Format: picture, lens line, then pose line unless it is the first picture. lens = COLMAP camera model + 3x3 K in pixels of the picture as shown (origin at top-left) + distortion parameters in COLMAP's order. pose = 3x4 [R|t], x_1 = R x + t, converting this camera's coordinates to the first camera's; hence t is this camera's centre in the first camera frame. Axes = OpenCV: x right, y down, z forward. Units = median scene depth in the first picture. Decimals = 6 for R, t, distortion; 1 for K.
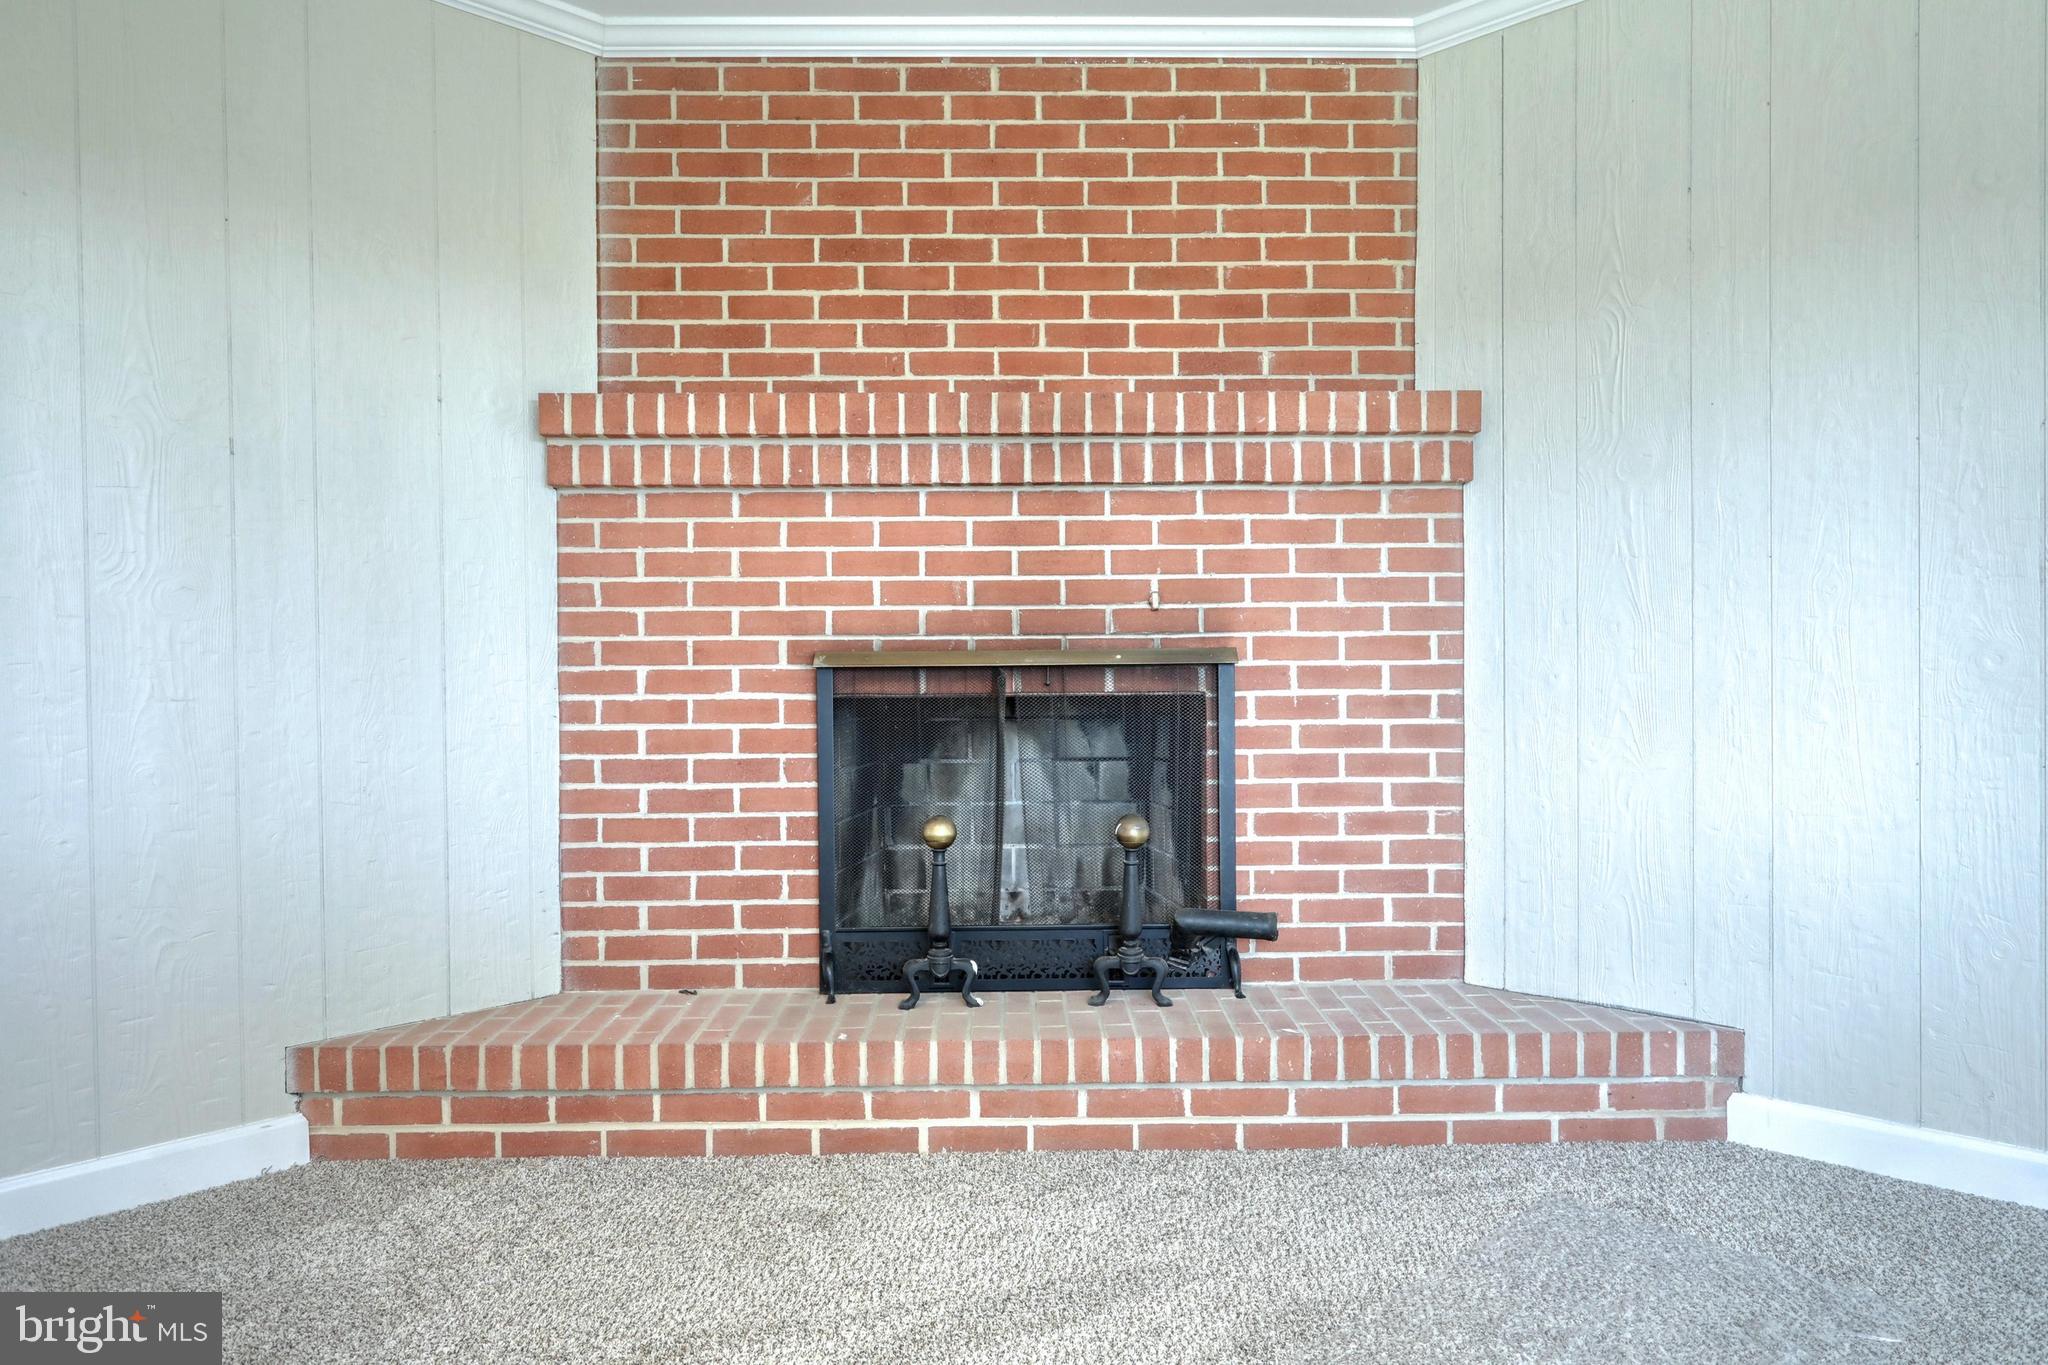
lens RADIAL K [[1407.9, 0, 1023.8], [0, 1407.9, 674.6], [0, 0, 1]] dist [0.011526, -0.002116]
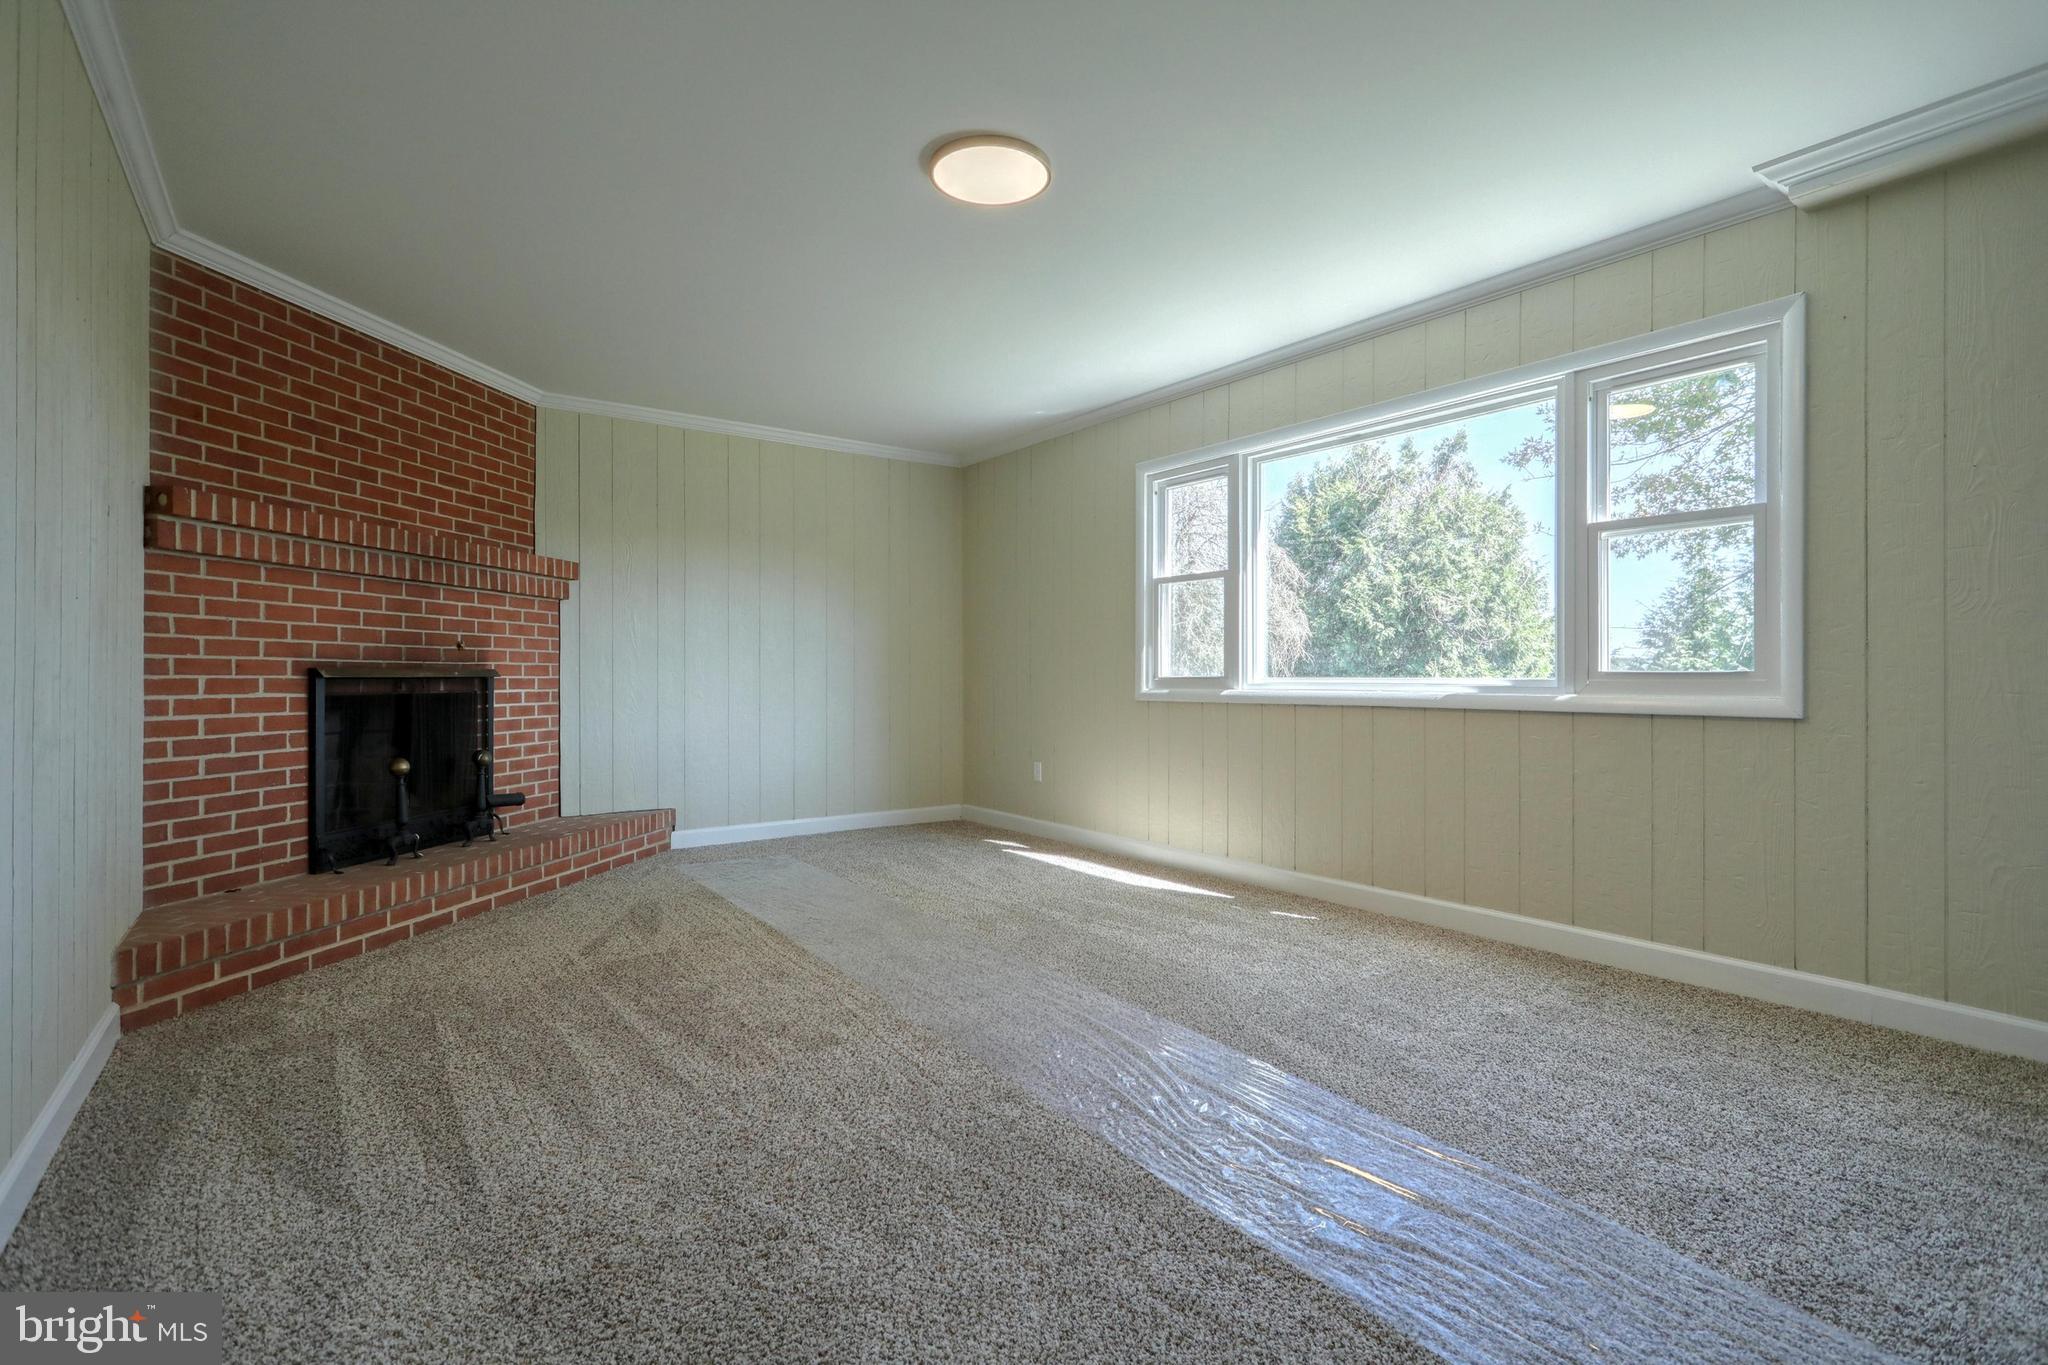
lens RADIAL K [[955.9, 0, 1024.1], [0, 955.9, 683.4], [0, 0, 1]] dist [0.005720, 0.000652]
pose [[0.179781, 0.001482, 0.983705, -1.102376], [0.005414, 0.999982, -0.002496, 0.009197], [-0.983692, 0.005774, 0.179770, -0.027689]]
